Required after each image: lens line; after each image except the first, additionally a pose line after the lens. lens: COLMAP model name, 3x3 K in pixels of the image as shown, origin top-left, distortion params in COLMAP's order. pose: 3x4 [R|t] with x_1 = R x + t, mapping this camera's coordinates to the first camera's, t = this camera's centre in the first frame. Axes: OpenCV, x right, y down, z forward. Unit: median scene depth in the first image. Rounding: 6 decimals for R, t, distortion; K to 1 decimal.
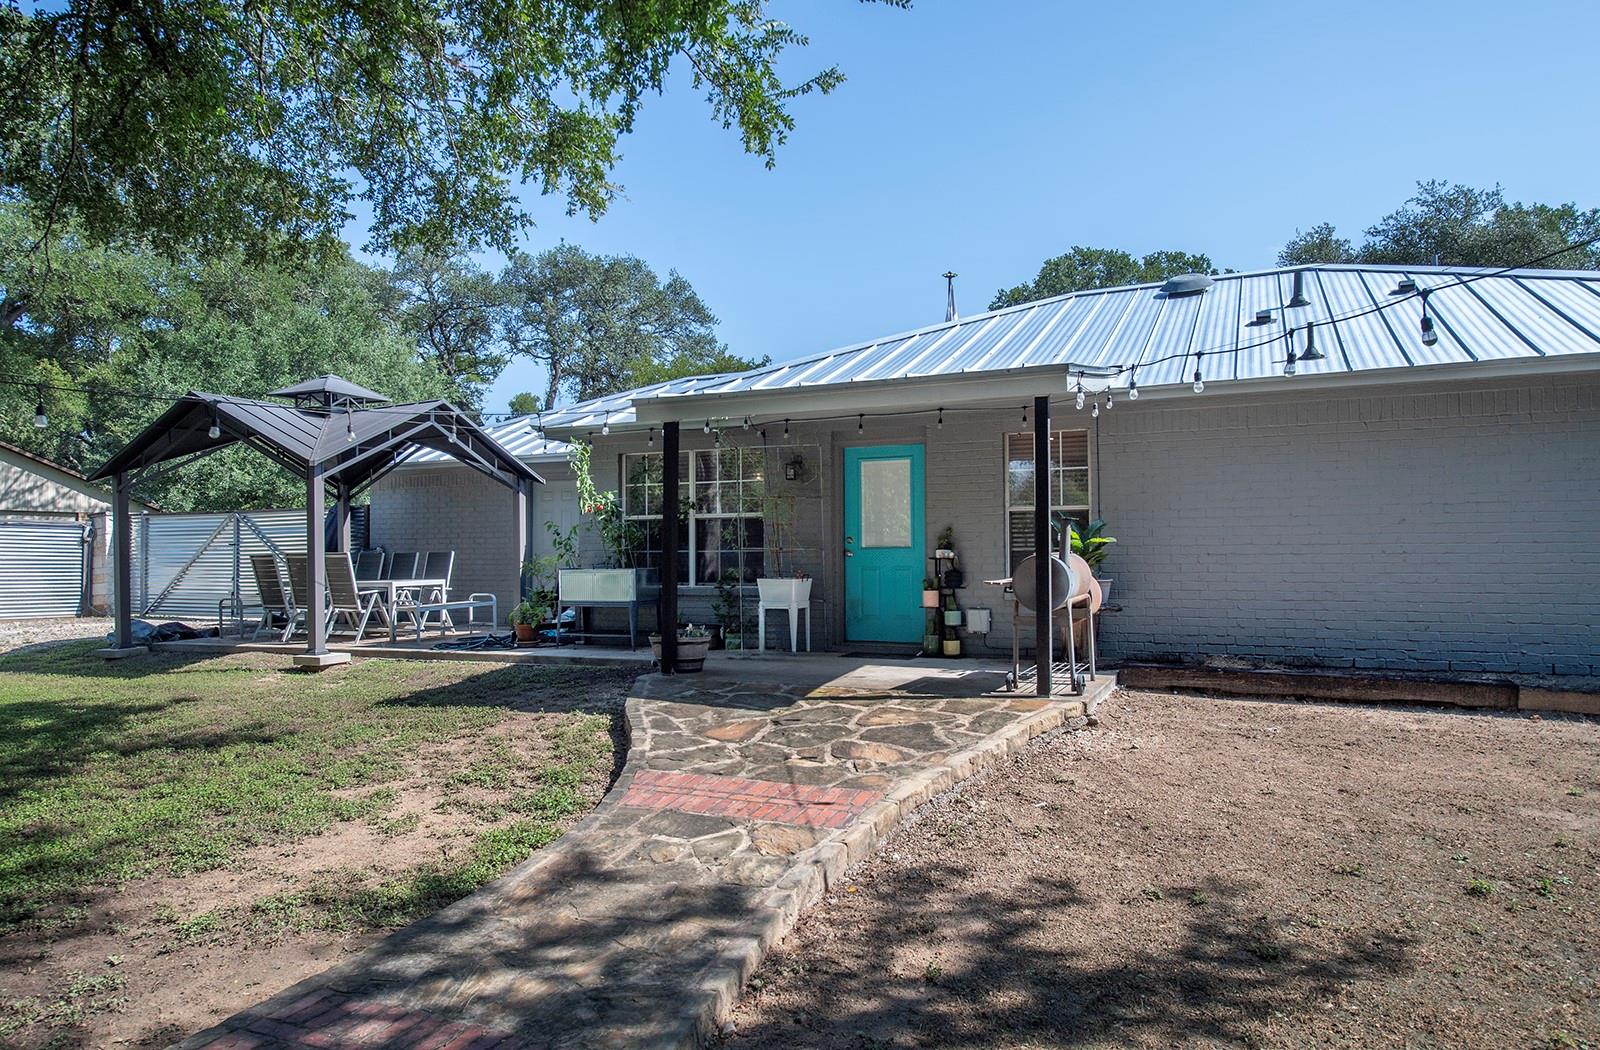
lens RADIAL K [[1187.6, 0, 800.0], [0, 1187.6, 525.0], [0, 0, 1]] dist [0.008145, 0.005679]
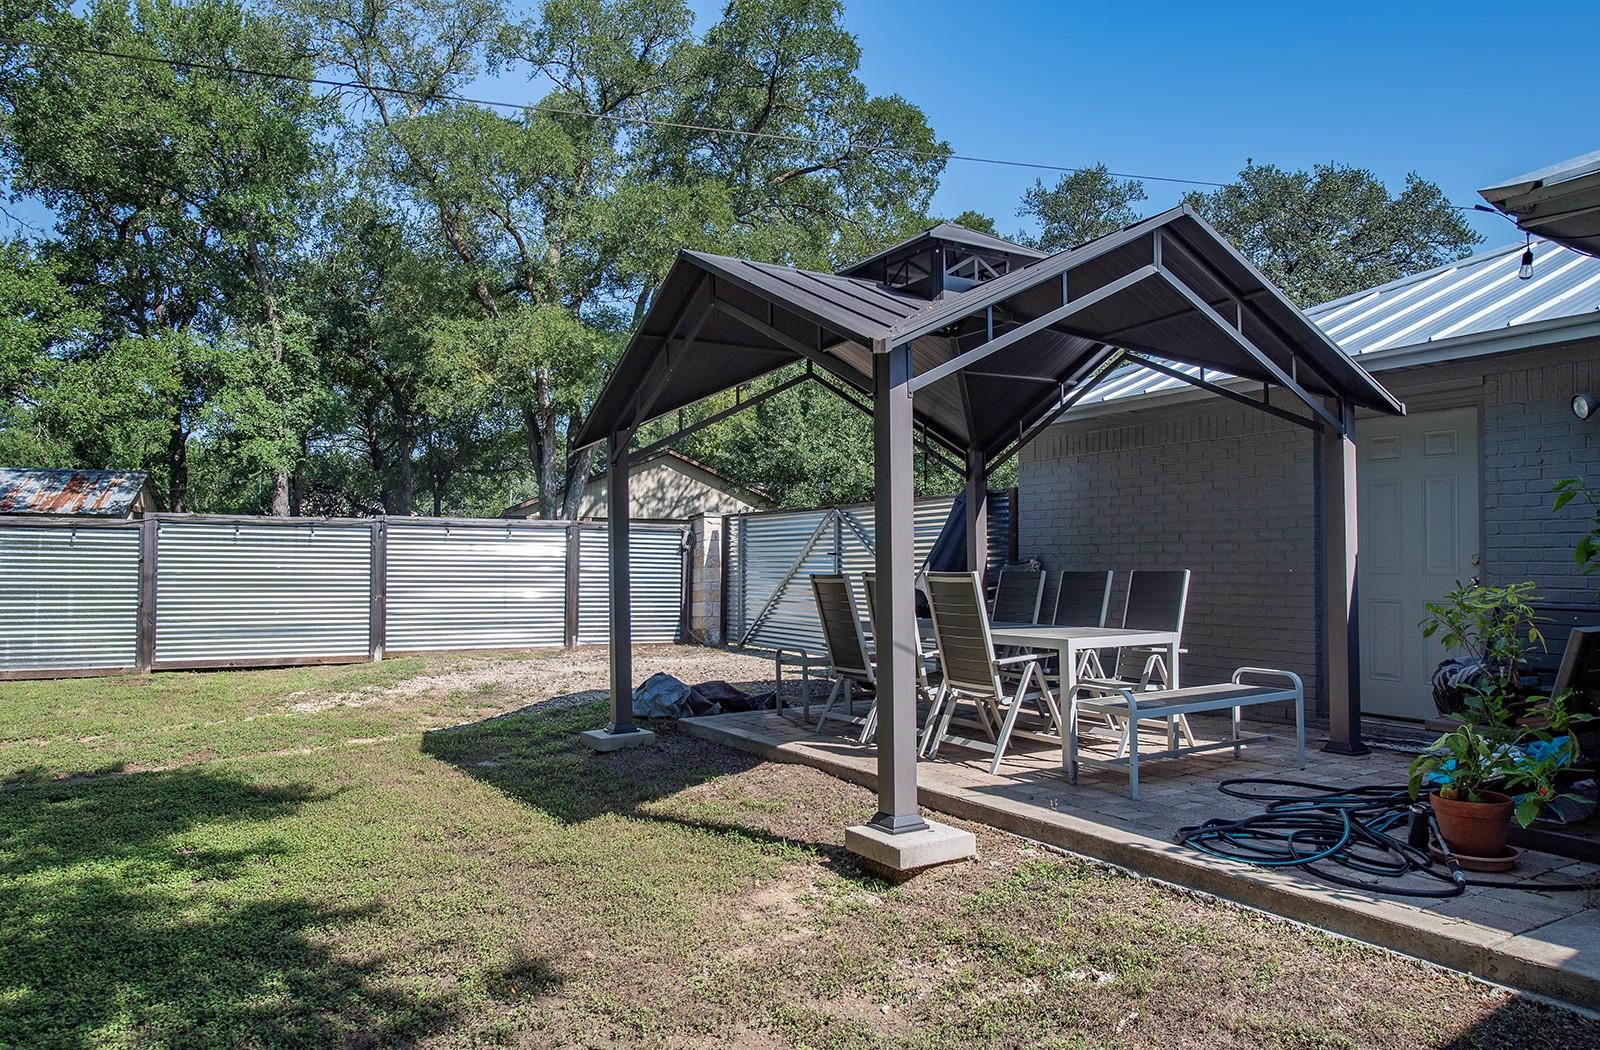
lens RADIAL K [[1187.6, 0, 800.0], [0, 1187.6, 525.0], [0, 0, 1]] dist [0.008145, 0.005679]
pose [[0.861842, -0.014761, -0.506962, -0.168662], [0.013354, 0.999890, -0.006410, 0.004679], [0.507001, -0.001246, 0.861944, 0.470155]]
